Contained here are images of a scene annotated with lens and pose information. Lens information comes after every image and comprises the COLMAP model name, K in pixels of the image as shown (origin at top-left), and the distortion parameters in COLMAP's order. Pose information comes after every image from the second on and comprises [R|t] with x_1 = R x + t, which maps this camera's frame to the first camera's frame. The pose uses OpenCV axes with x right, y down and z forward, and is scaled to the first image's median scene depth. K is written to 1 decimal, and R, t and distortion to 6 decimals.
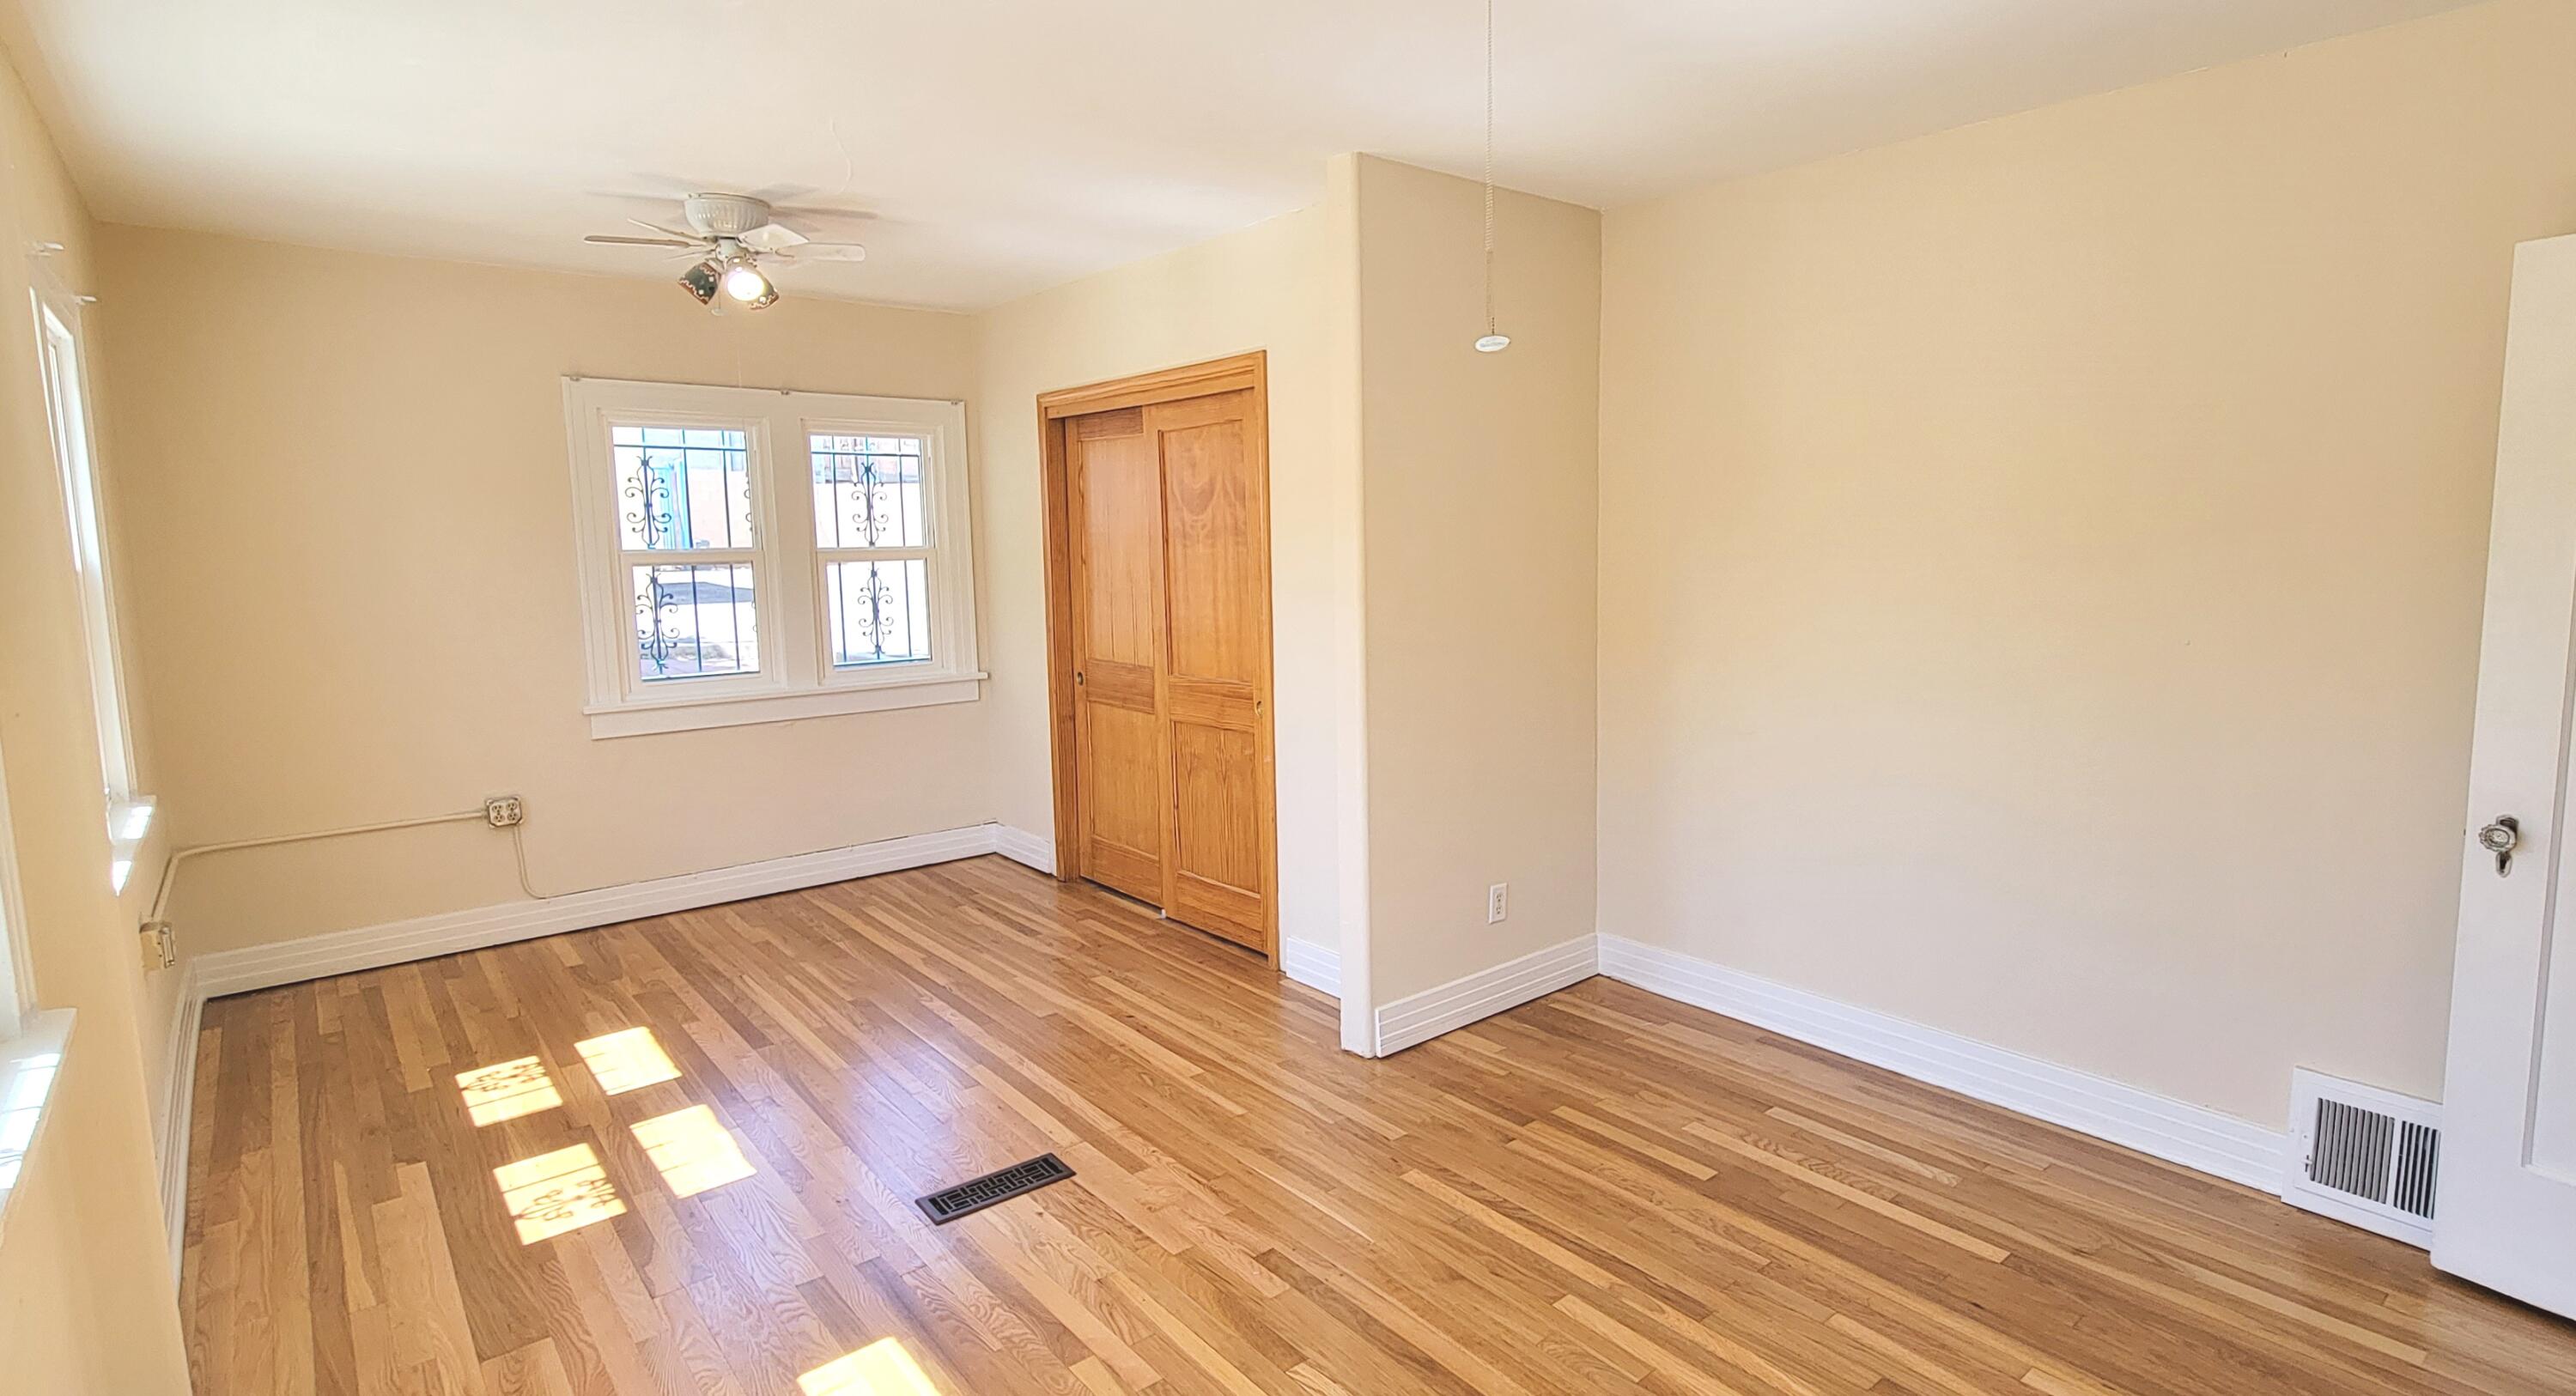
lens RADIAL K [[1200.5, 0, 1295.6], [0, 1200.5, 704.6], [0, 0, 1]] dist [-0.003057, 0.000257]
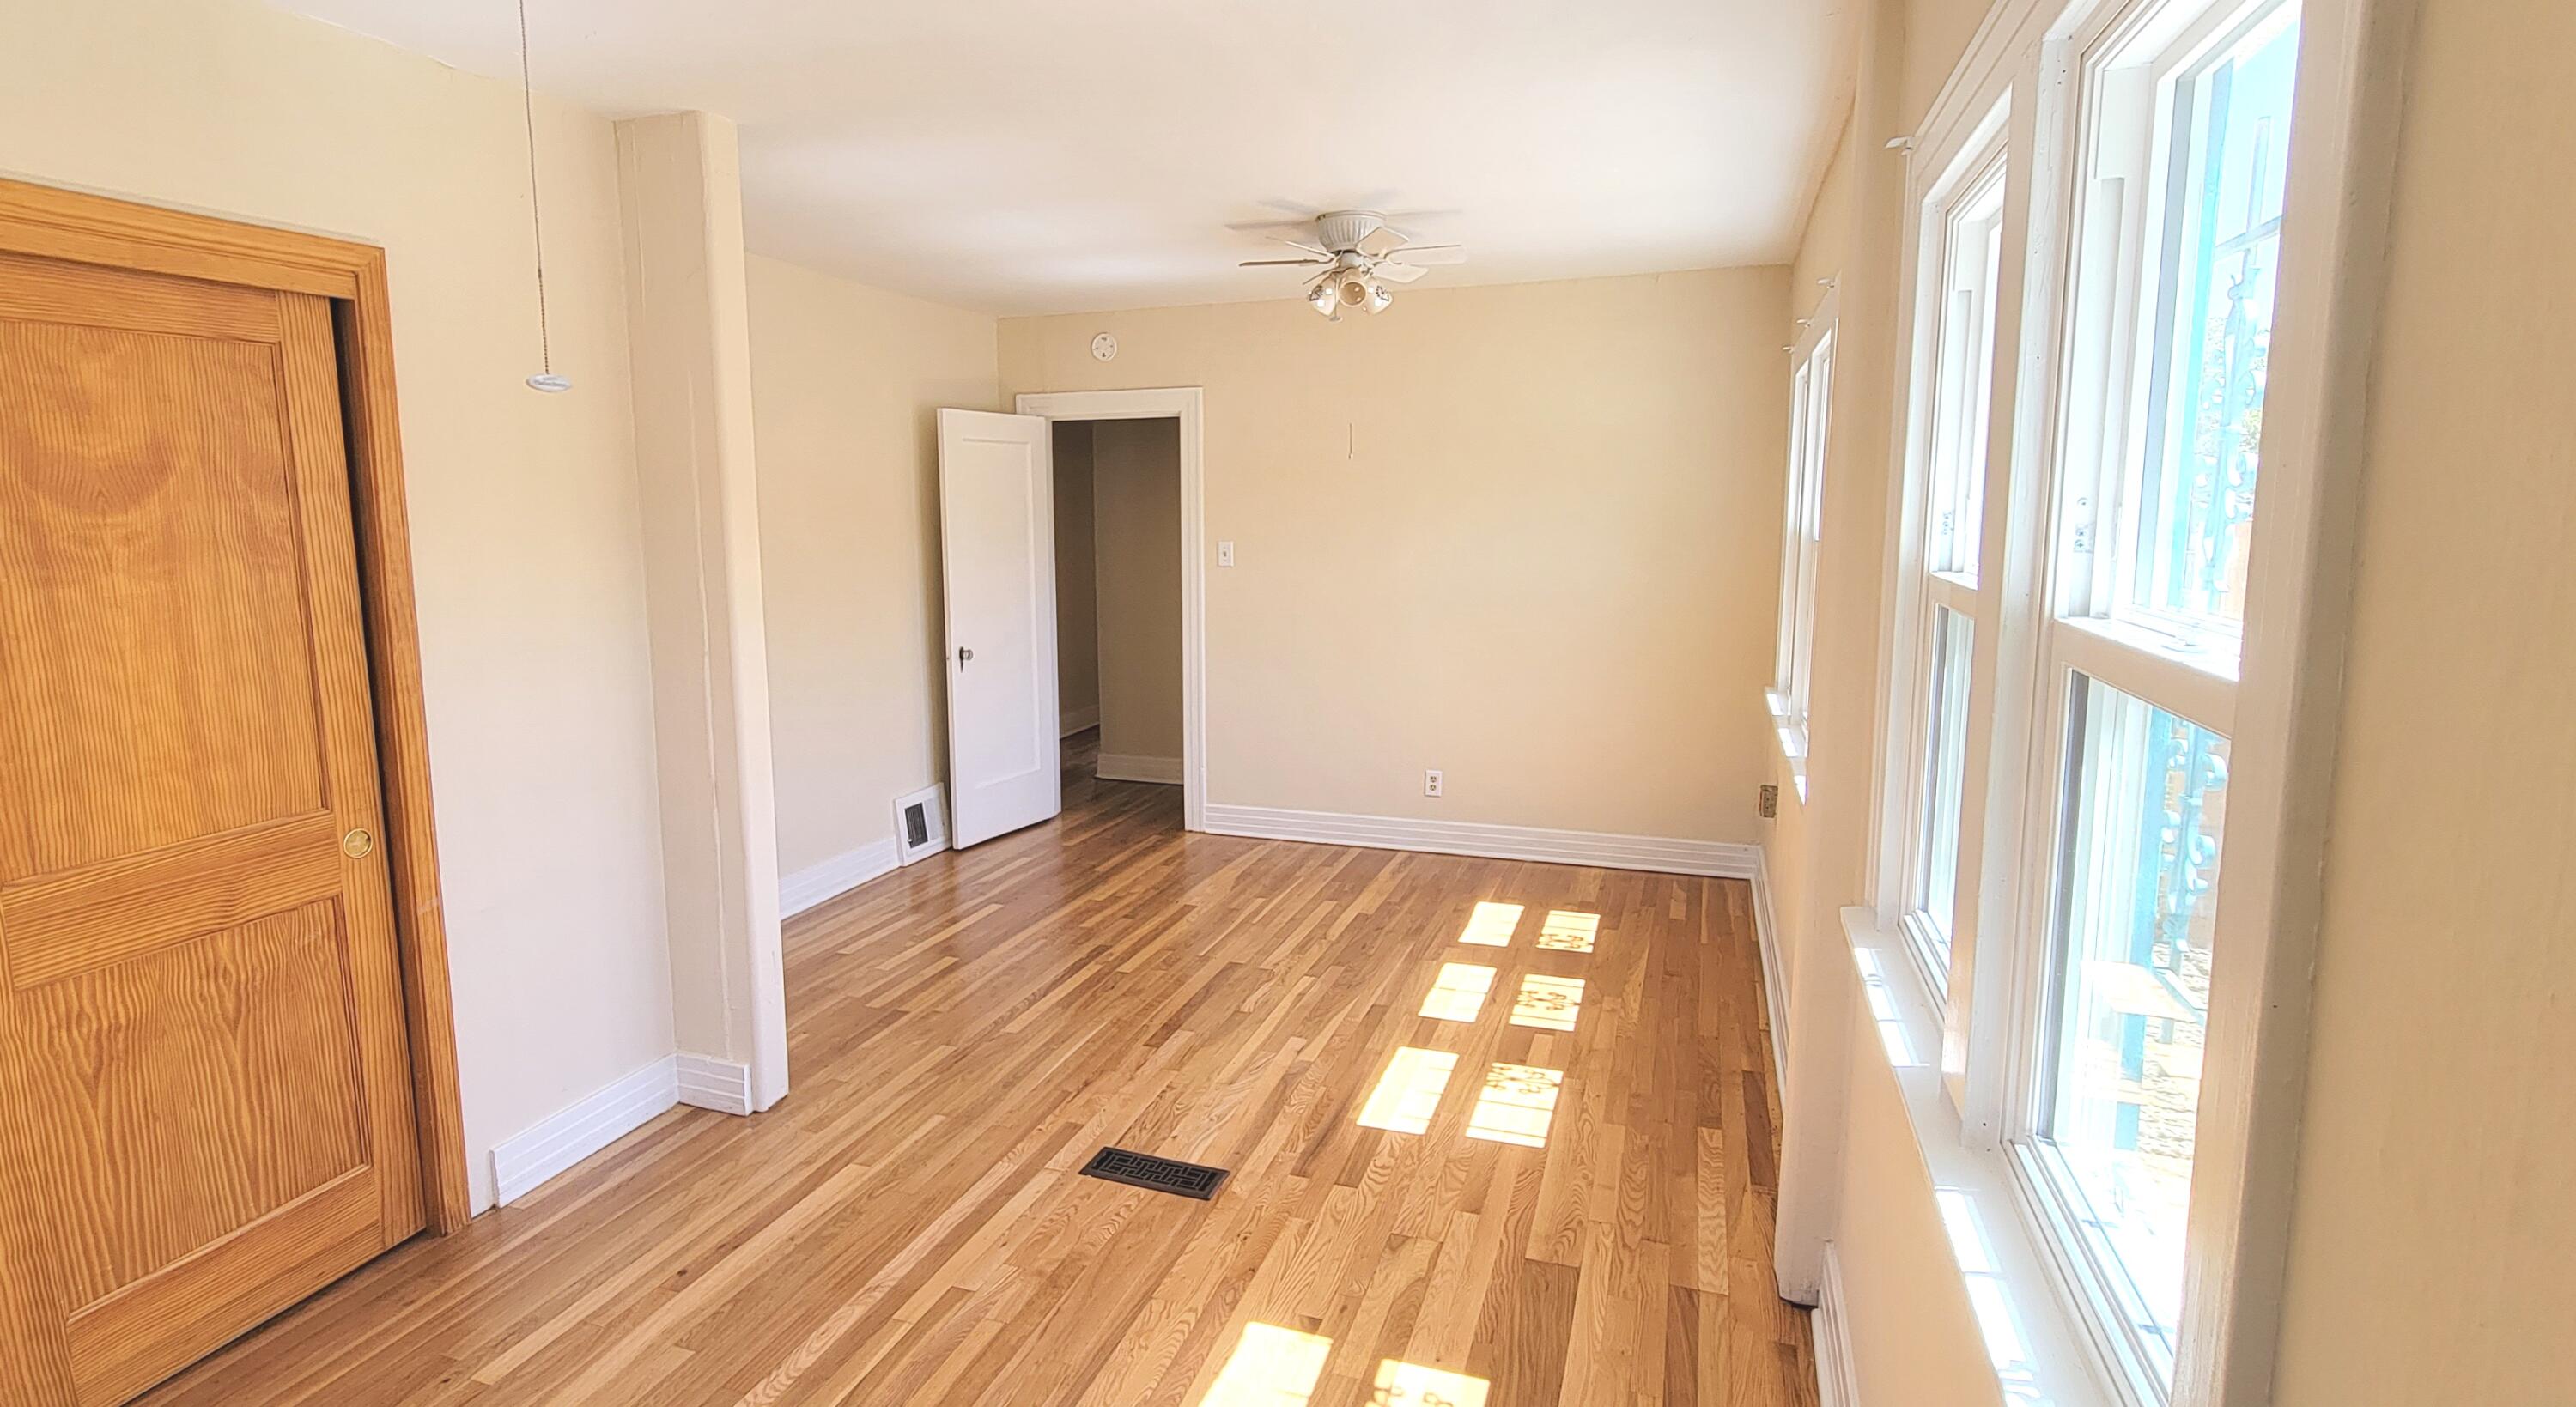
lens RADIAL K [[1346.3, 0, 1290.4], [0, 1346.3, 694.6], [0, 0, 1]] dist [0.000301, -0.000018]
pose [[-0.535615, -0.102653, 0.838200, -1.278353], [0.135631, 0.969240, 0.205371, -0.217538], [-0.833499, 0.223686, -0.505217, 1.450632]]
